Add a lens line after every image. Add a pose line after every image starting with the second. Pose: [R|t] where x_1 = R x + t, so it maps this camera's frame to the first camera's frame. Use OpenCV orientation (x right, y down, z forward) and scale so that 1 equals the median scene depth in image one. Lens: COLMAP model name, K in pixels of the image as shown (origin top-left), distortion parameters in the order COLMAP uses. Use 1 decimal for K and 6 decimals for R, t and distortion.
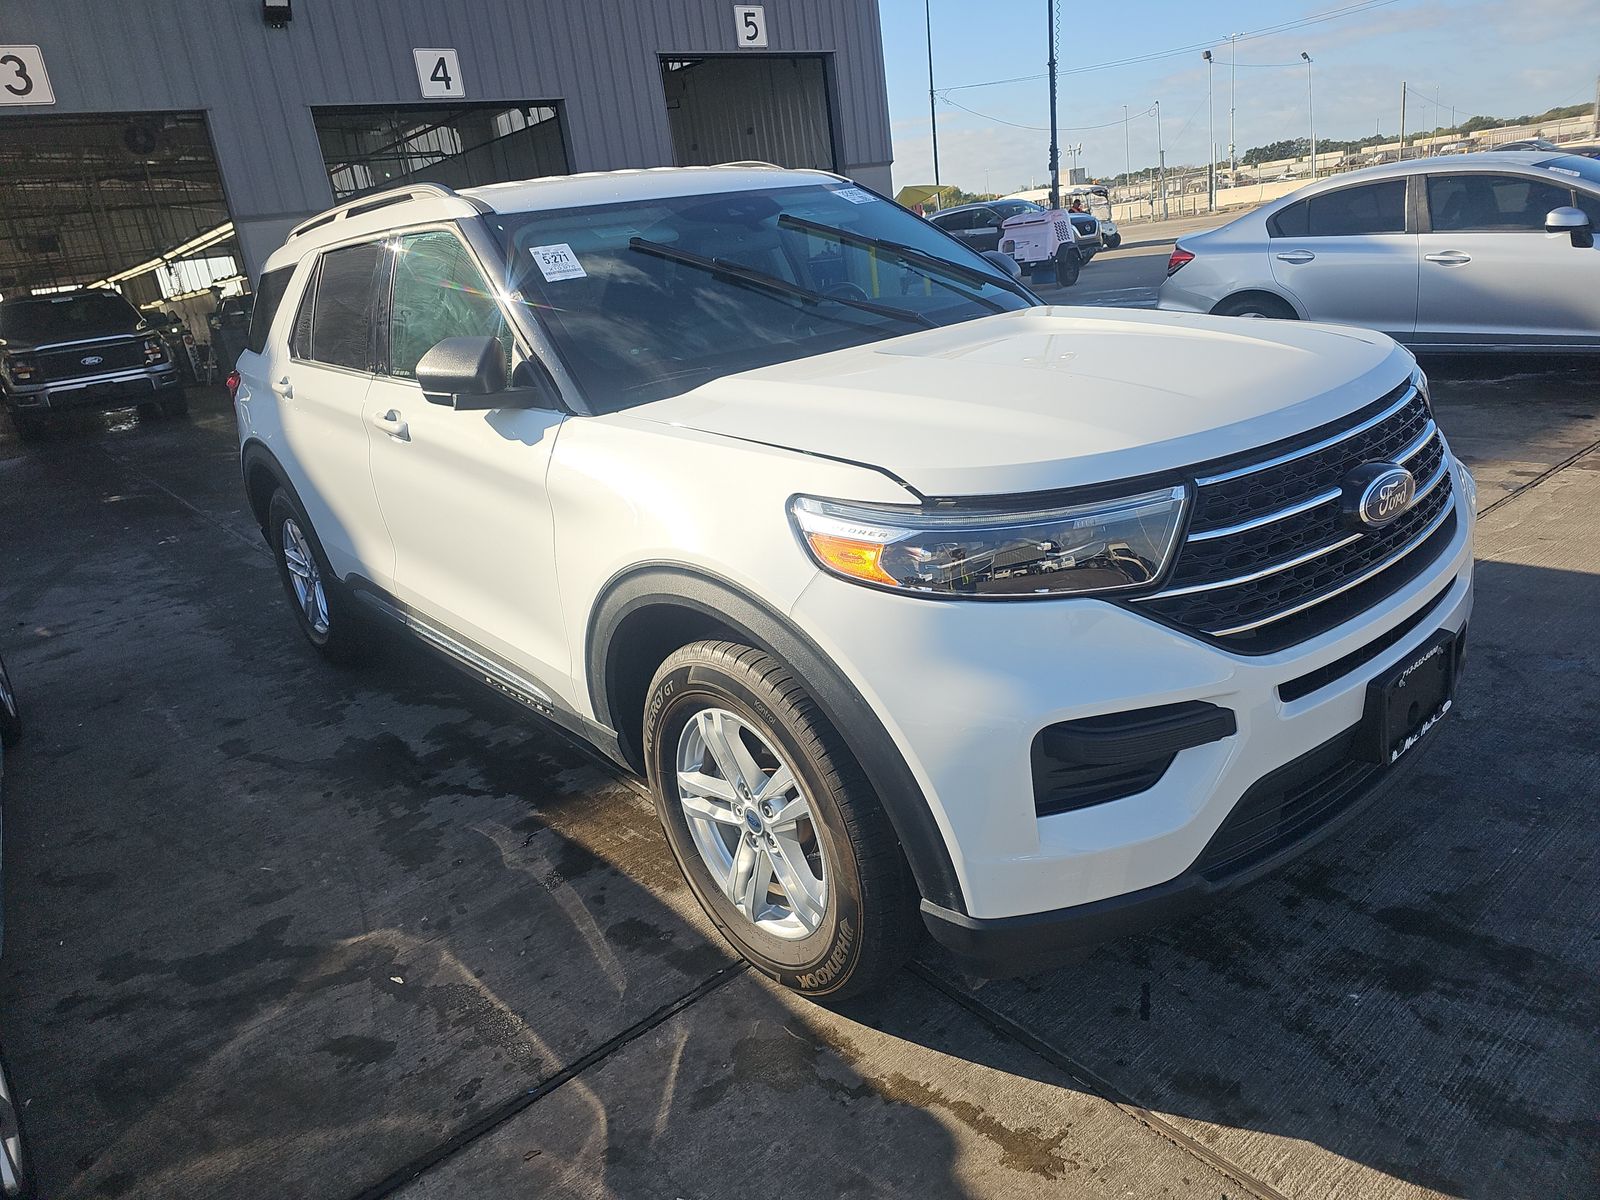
lens RADIAL K [[1084.2, 0, 800.2], [0, 1084.2, 622.9], [0, 0, 1]] dist [0.045240, -0.041400]
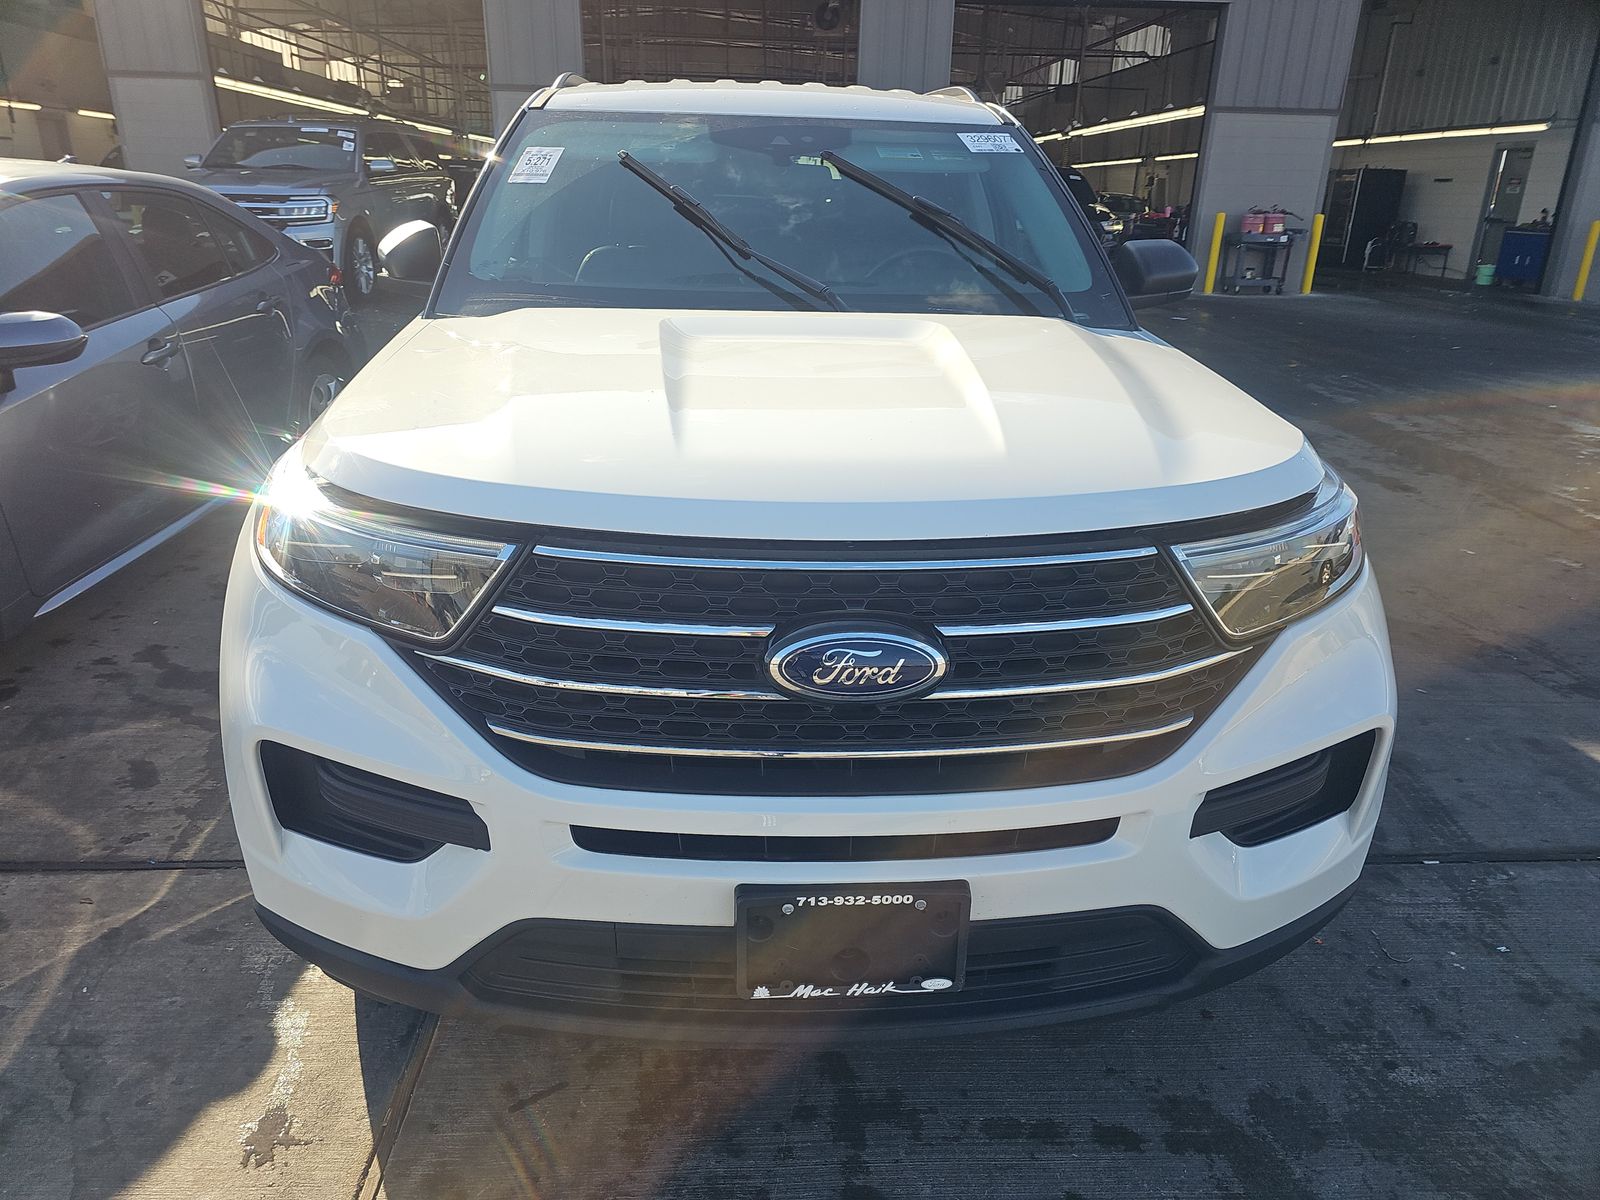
lens RADIAL K [[1064.8, 0, 781.9], [0, 1064.8, 662.7], [0, 0, 1]] dist [0.041660, -0.034621]
pose [[0.783450, 0.375777, -0.494973, 0.830490], [-0.318734, 0.926708, 0.199048, -0.237189], [0.533493, 0.001821, 0.845803, 0.390410]]
